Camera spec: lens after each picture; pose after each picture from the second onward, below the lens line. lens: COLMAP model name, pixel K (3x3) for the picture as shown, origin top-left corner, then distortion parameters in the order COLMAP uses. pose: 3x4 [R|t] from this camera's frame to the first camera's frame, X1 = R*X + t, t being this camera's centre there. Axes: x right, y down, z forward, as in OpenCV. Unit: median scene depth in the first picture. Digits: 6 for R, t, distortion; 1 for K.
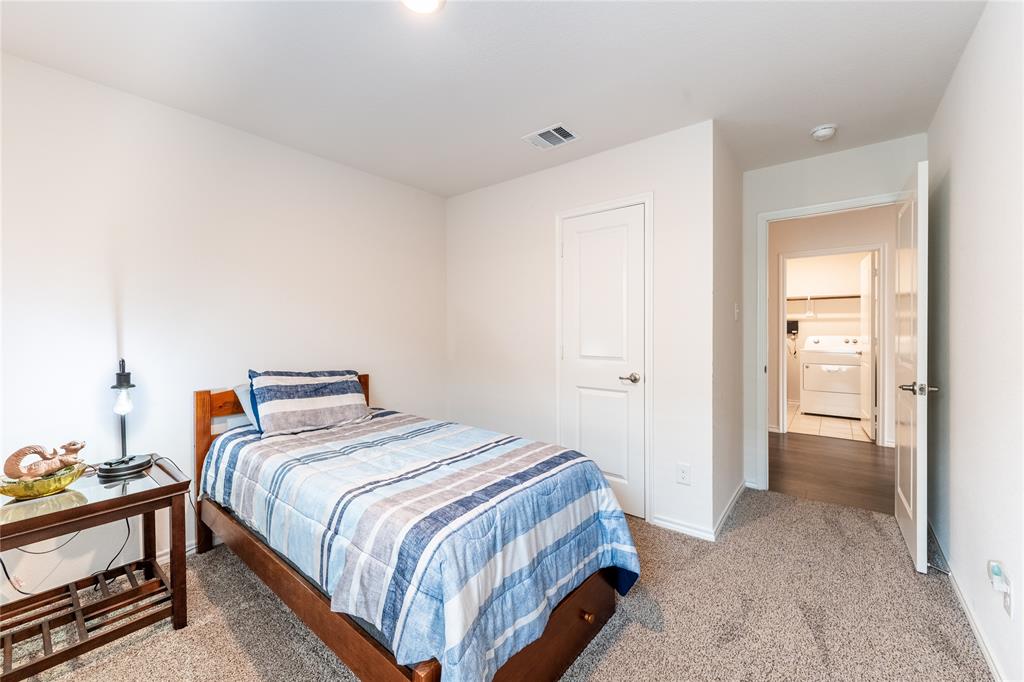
lens RADIAL K [[411.2, 0, 513.7], [0, 411.2, 337.3], [0, 0, 1]] dist [0.005209, -0.000743]
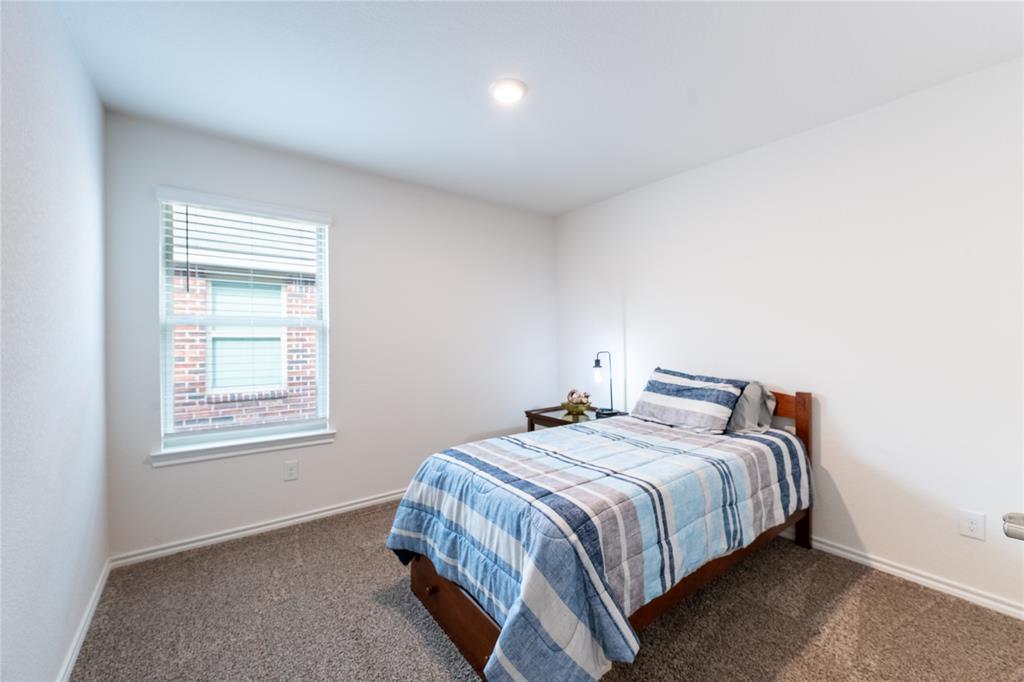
lens RADIAL K [[411.2, 0, 513.5], [0, 411.2, 342.8], [0, 0, 1]] dist [0.005209, -0.000743]
pose [[-0.255957, 0.019382, -0.966494, 0.937570], [-0.013309, 0.999634, 0.023571, -0.026105], [0.966597, 0.018896, -0.255605, 1.169237]]
